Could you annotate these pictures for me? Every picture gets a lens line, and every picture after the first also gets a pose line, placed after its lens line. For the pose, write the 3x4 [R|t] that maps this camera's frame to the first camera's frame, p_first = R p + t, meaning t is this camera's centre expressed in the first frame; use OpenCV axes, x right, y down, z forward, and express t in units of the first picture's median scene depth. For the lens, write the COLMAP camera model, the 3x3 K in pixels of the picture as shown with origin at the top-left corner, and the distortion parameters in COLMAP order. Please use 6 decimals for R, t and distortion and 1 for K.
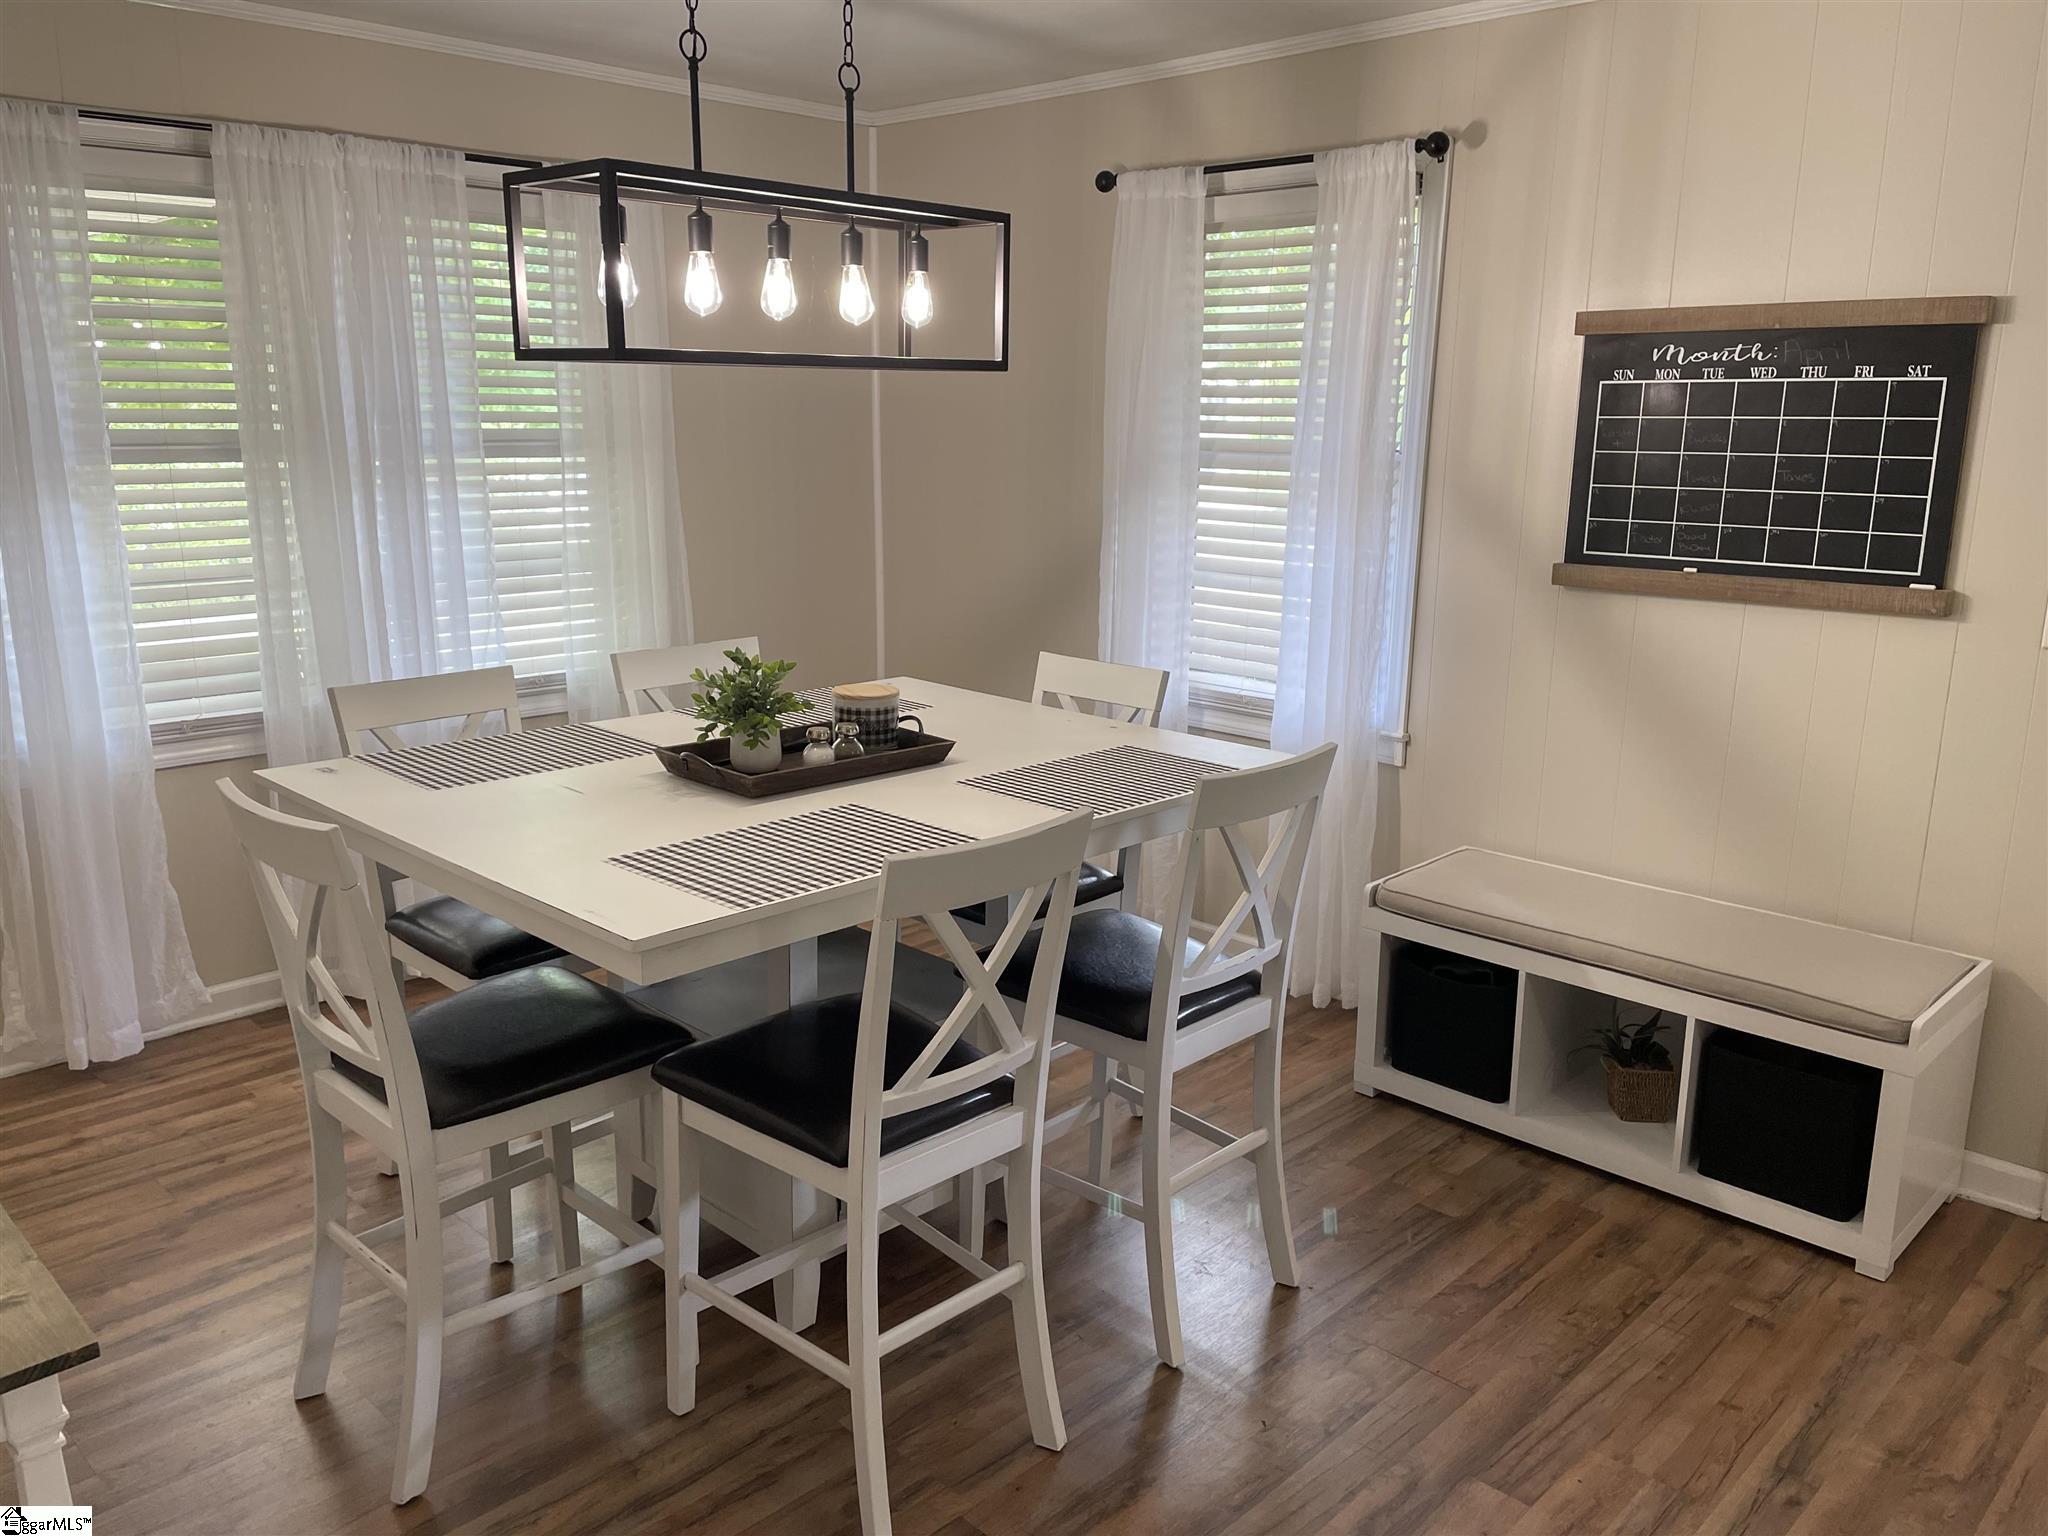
lens RADIAL K [[1555.5, 0, 1016.1], [0, 1555.5, 774.7], [0, 0, 1]] dist [0.079738, -0.095991]
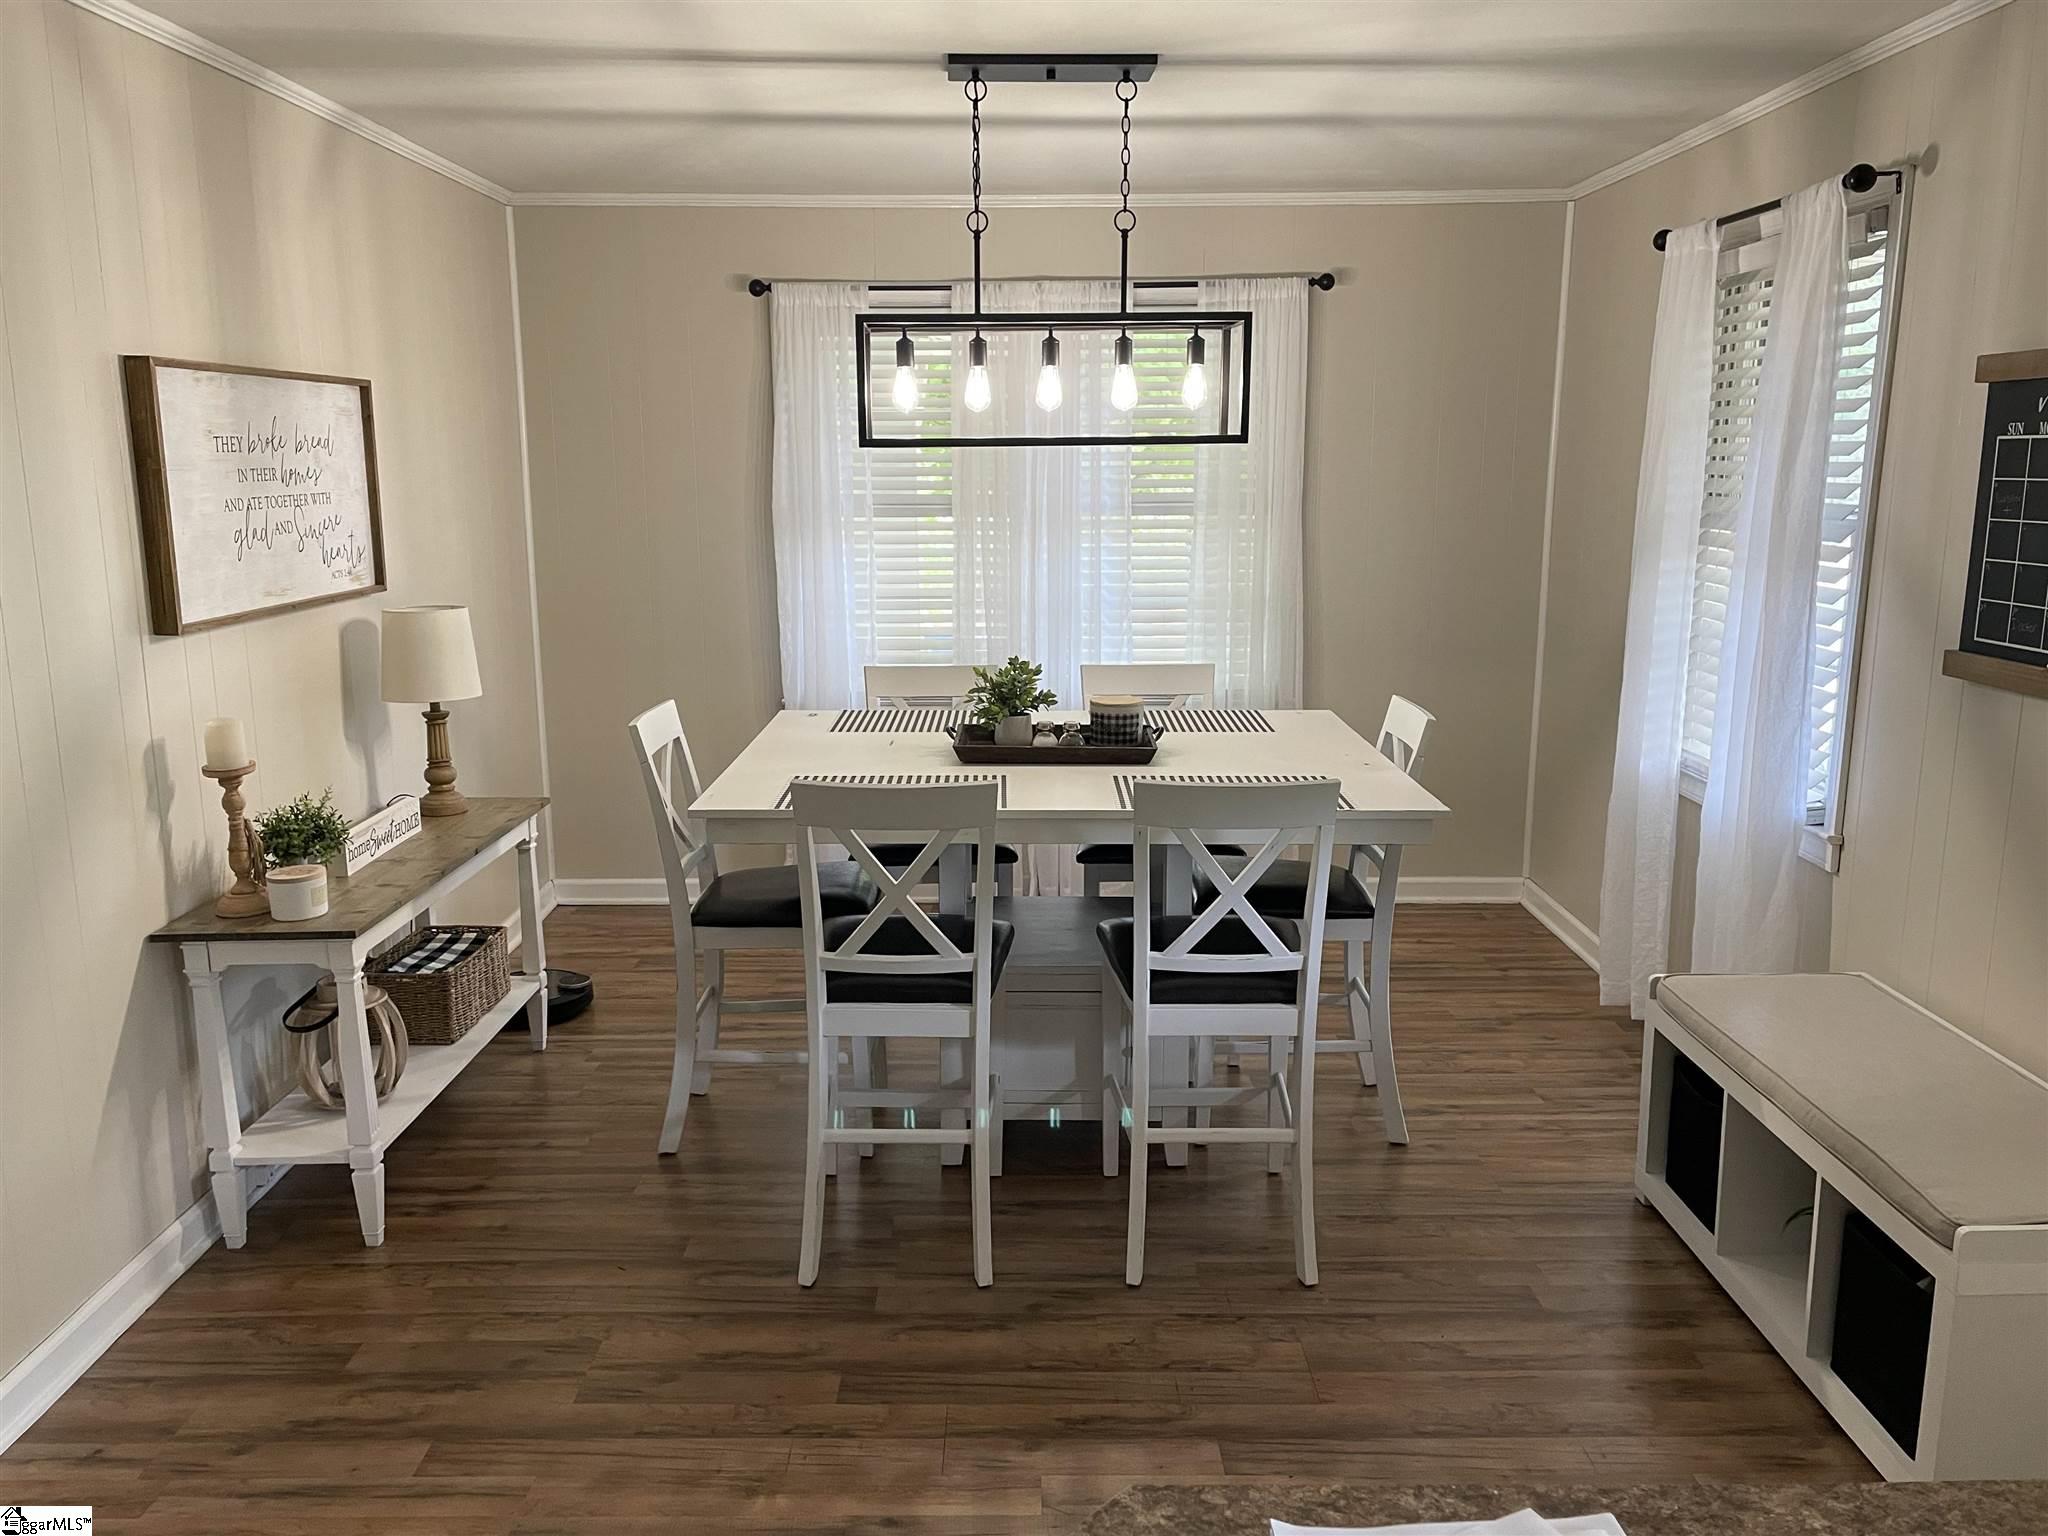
lens RADIAL K [[1555.5, 0, 1016.1], [0, 1555.5, 774.7], [0, 0, 1]] dist [0.079738, -0.095991]
pose [[0.707444, 0.126557, -0.695347, 0.640117], [-0.150457, 0.988253, 0.026793, -0.016989], [0.690570, 0.085665, 0.718175, 0.054109]]
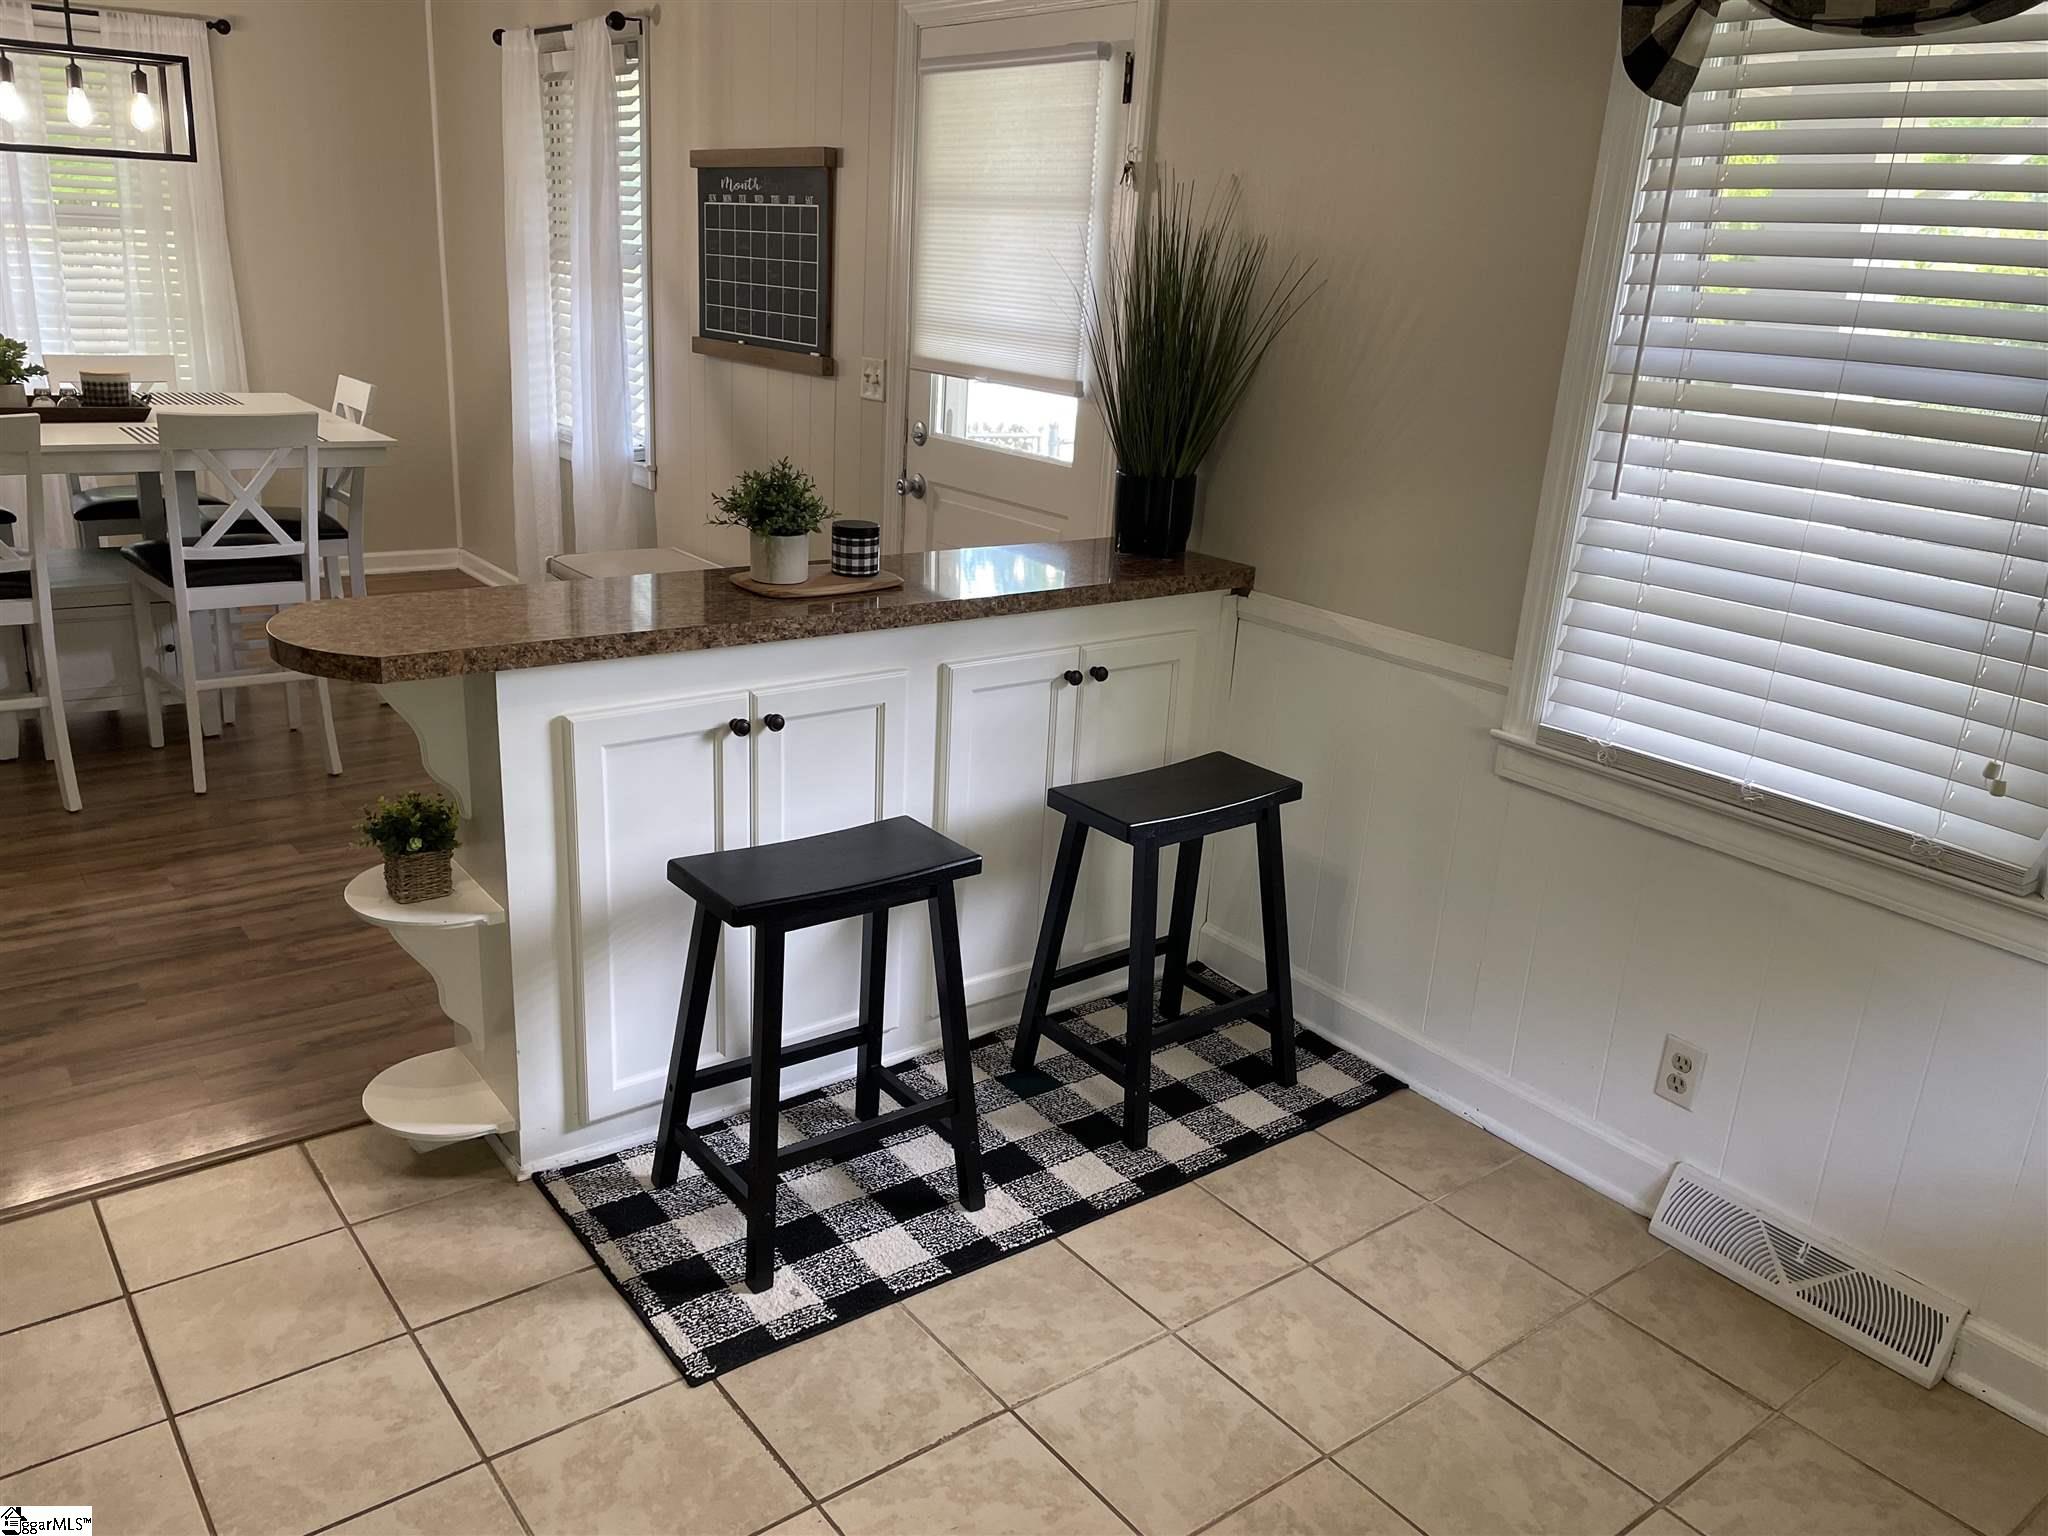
lens RADIAL K [[1555.5, 0, 1016.1], [0, 1555.5, 774.7], [0, 0, 1]] dist [0.079738, -0.095991]
pose [[0.990263, 0.086879, -0.108775, 0.883549], [-0.077641, 0.993225, 0.086460, 0.118453], [0.115550, -0.077172, 0.990299, -0.410075]]
